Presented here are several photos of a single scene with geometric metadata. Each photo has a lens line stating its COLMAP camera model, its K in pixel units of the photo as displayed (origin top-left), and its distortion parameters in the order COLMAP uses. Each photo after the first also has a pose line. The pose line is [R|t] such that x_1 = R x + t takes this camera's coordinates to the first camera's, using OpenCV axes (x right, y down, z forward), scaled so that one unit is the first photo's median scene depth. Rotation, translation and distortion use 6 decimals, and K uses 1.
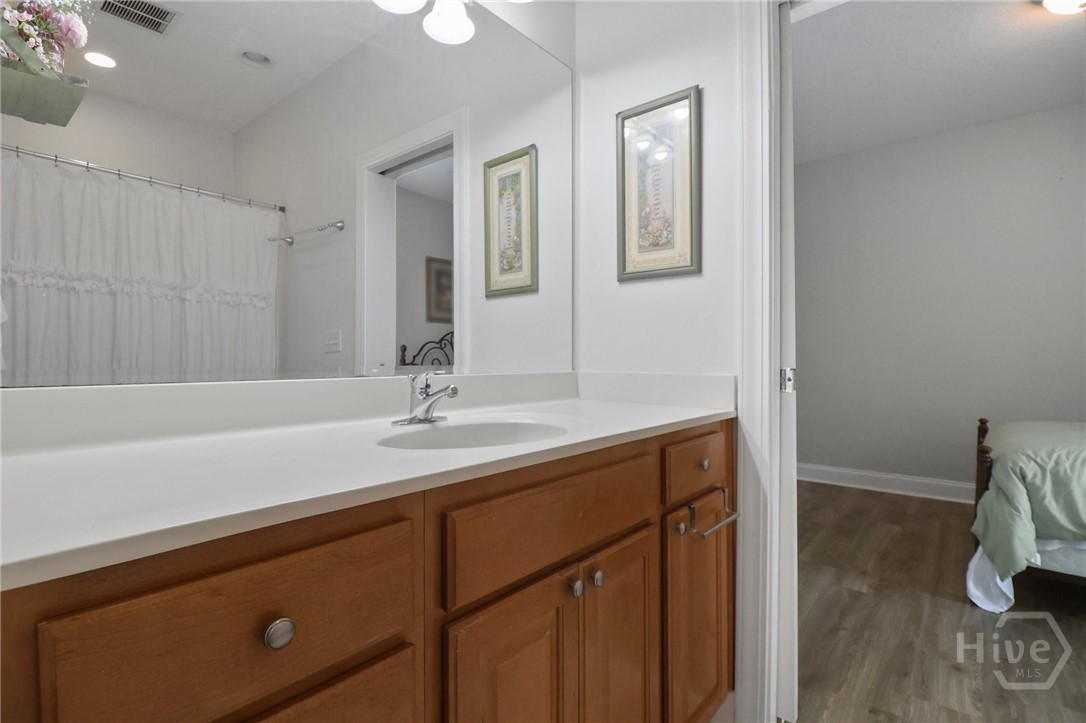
lens RADIAL K [[506.9, 0, 542.5], [0, 506.9, 356.1], [0, 0, 1]] dist [-0.014081, -0.003933]
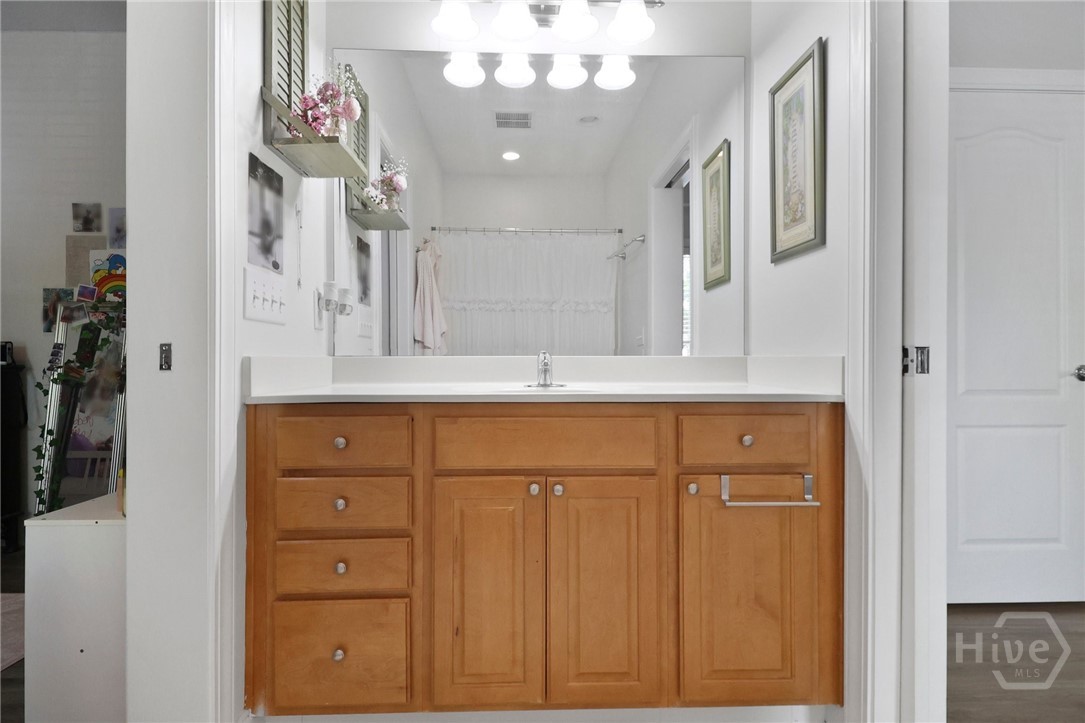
lens RADIAL K [[506.5, 0, 522.7], [0, 506.5, 362.6], [0, 0, 1]] dist [-0.014081, -0.003933]
pose [[0.667341, 0.000517, -0.744752, 0.582332], [0.012568, 0.999850, 0.011956, 0.028442], [0.744646, -0.017339, 0.667235, -0.011438]]
